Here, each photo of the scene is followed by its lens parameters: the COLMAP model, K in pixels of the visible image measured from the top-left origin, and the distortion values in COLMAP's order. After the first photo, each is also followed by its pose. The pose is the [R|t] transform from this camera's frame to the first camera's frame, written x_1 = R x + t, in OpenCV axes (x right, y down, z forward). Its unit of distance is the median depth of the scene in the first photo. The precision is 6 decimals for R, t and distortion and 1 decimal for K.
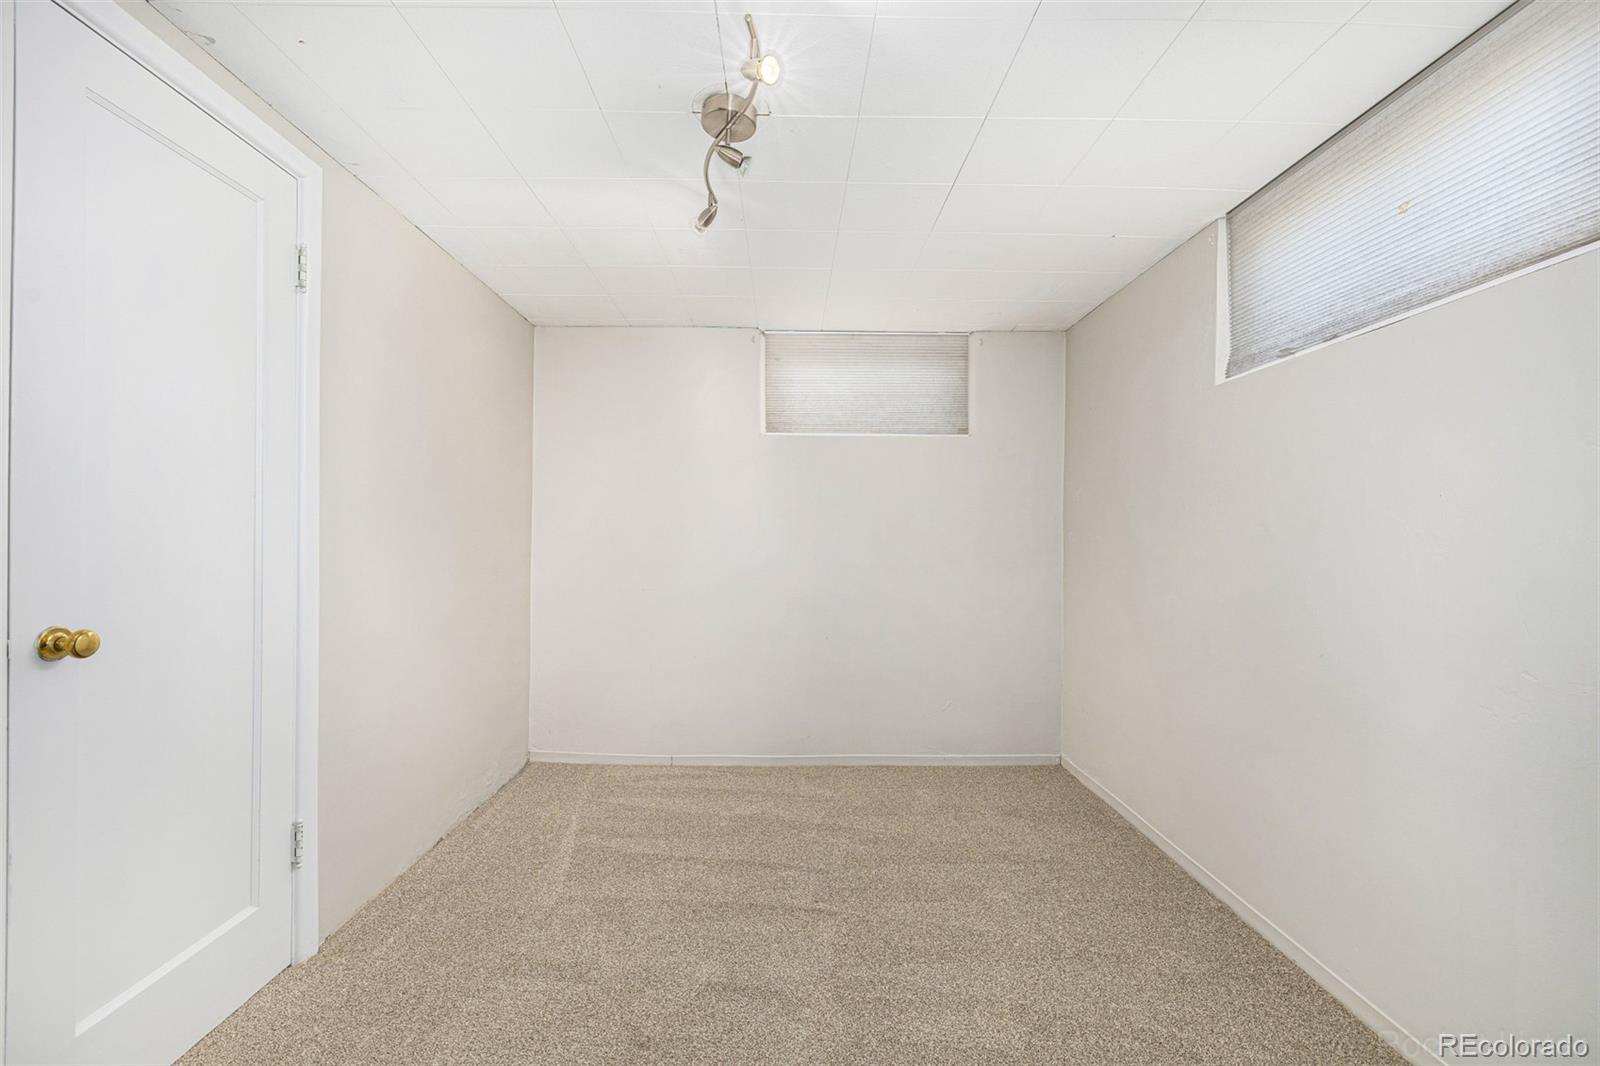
lens RADIAL K [[668.8, 0, 796.6], [0, 668.8, 536.0], [0, 0, 1]] dist [0.002384, -0.000782]
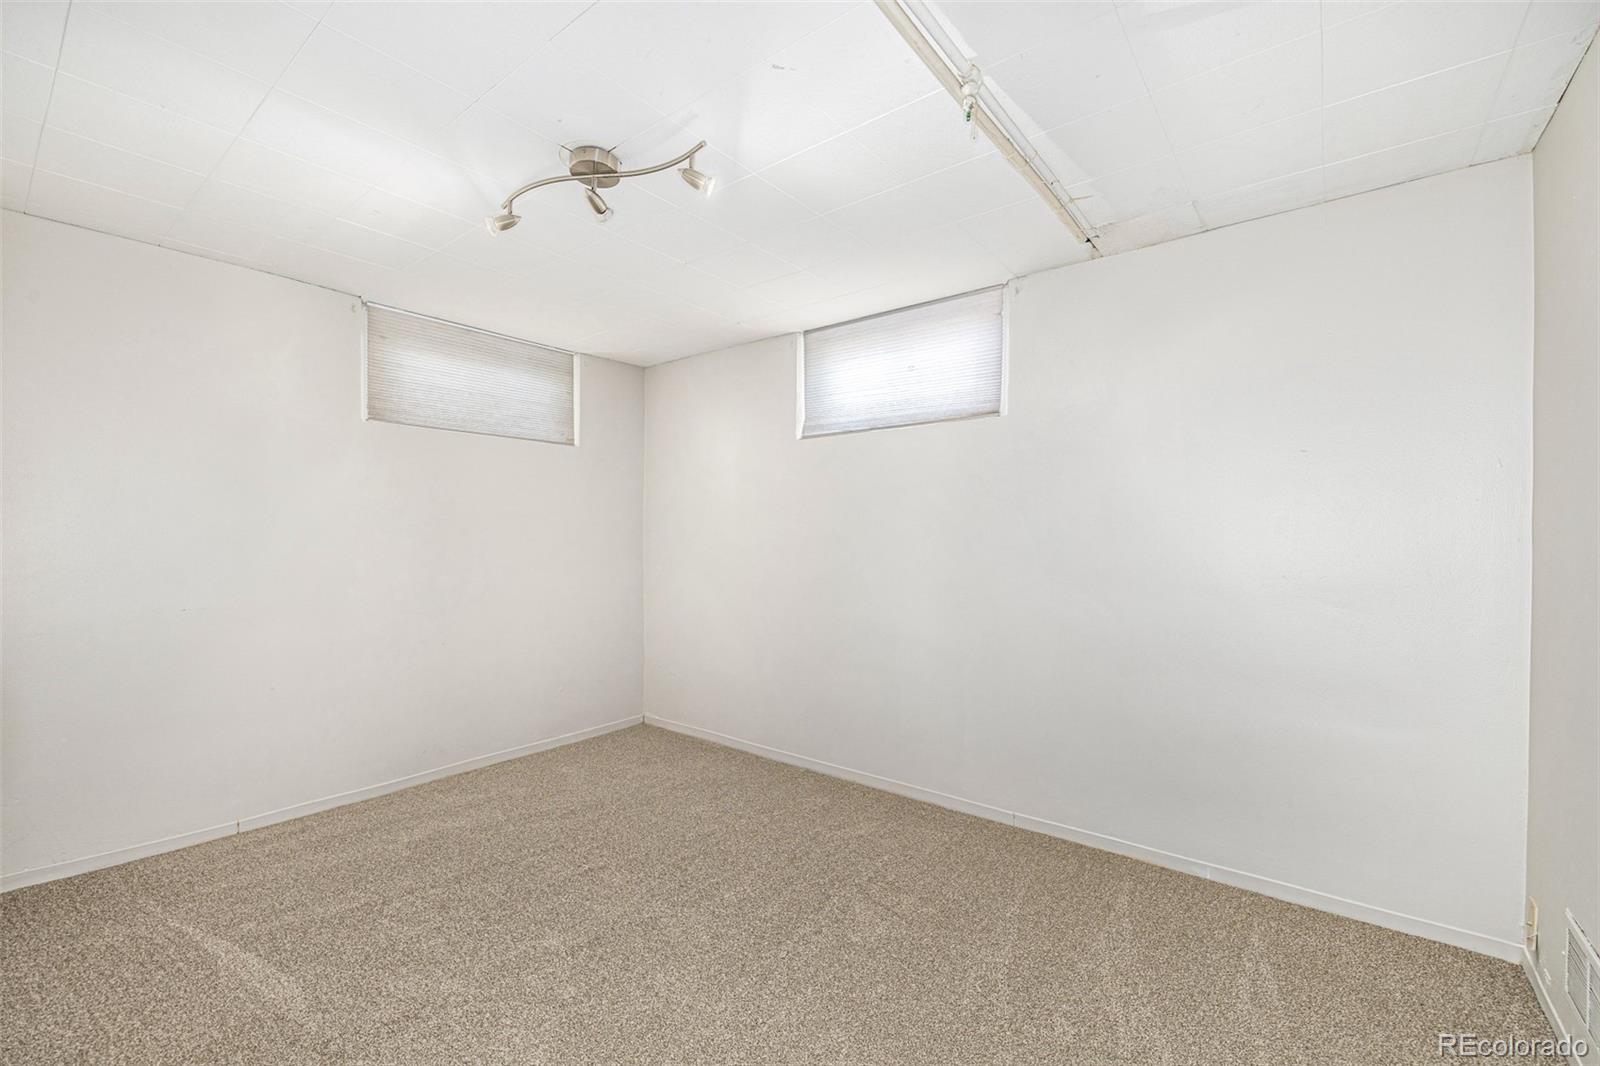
lens RADIAL K [[668.8, 0, 793.4], [0, 668.8, 535.4], [0, 0, 1]] dist [0.002384, -0.000782]
pose [[0.634162, -0.002282, 0.773197, -0.380124], [0.000000, 0.999996, 0.002951, -0.004100], [-0.773200, -0.001871, 0.634160, 0.013538]]
